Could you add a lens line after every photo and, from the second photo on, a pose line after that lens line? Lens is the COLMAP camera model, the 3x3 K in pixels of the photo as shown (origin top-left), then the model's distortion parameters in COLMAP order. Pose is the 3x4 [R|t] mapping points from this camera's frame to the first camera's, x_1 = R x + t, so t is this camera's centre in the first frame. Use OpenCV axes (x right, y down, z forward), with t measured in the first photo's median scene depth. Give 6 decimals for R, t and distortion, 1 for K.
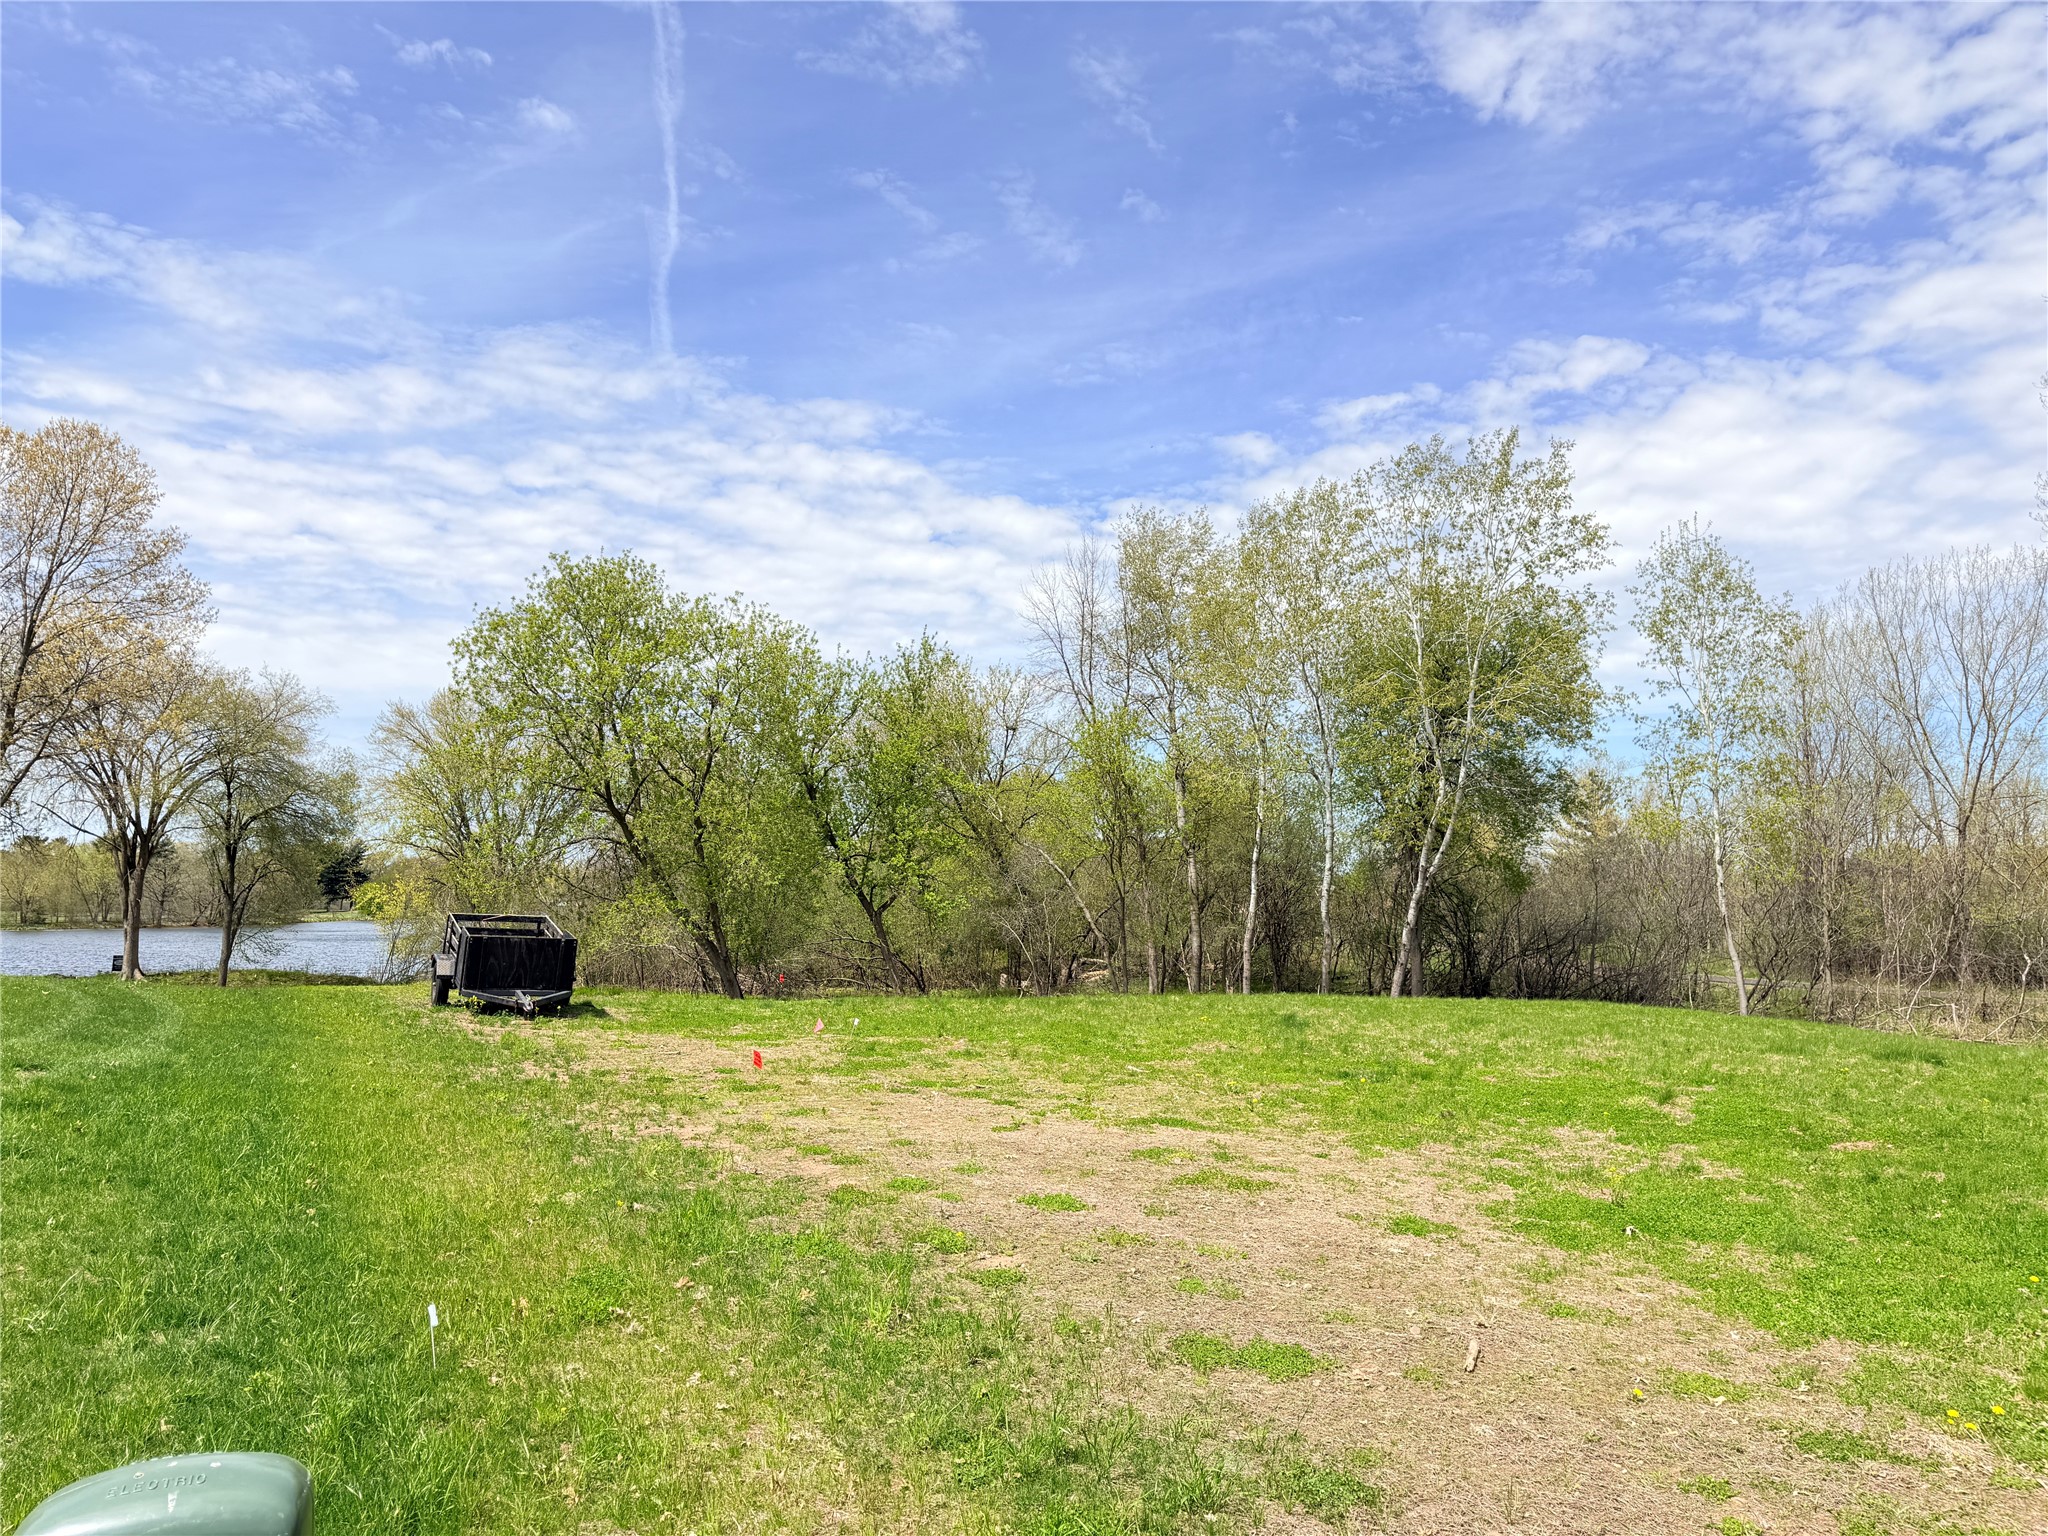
lens RADIAL K [[1419.8, 0, 1024.0], [0, 1419.8, 768.0], [0, 0, 1]] dist [0.145024, -0.240222]
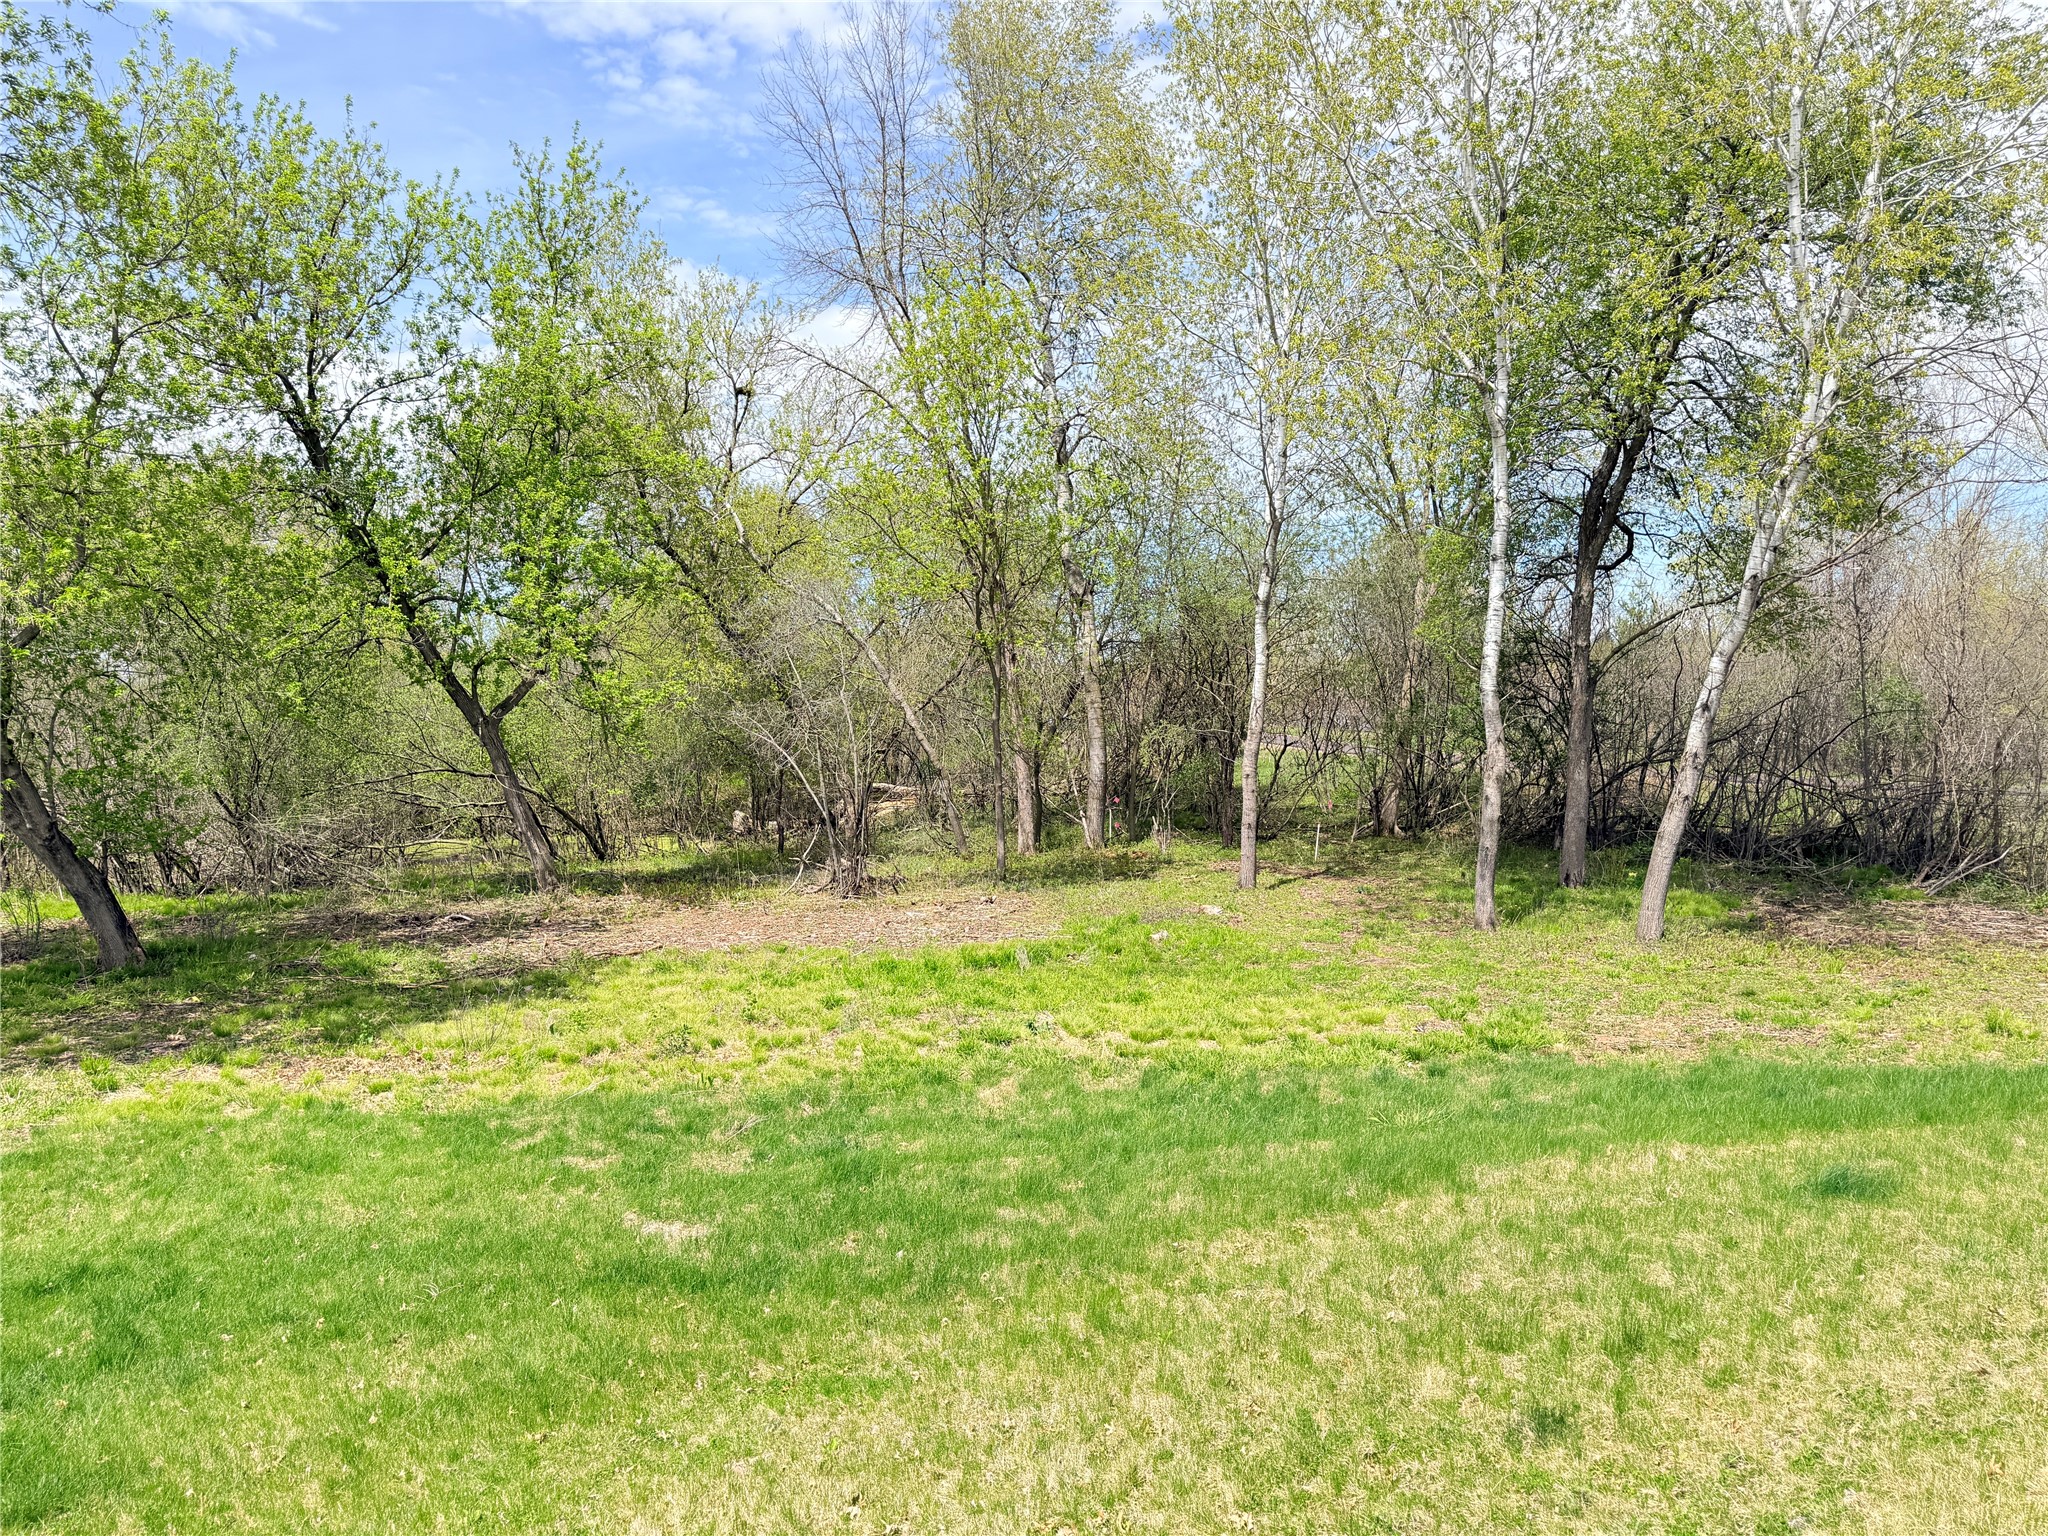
lens RADIAL K [[1419.8, 0, 1024.0], [0, 1419.8, 768.0], [0, 0, 1]] dist [0.145024, -0.240222]
pose [[0.973132, -0.017984, 0.229546, -0.038346], [-0.001468, 0.996440, 0.084290, 0.077627], [-0.230245, -0.082362, 0.969641, 0.475953]]
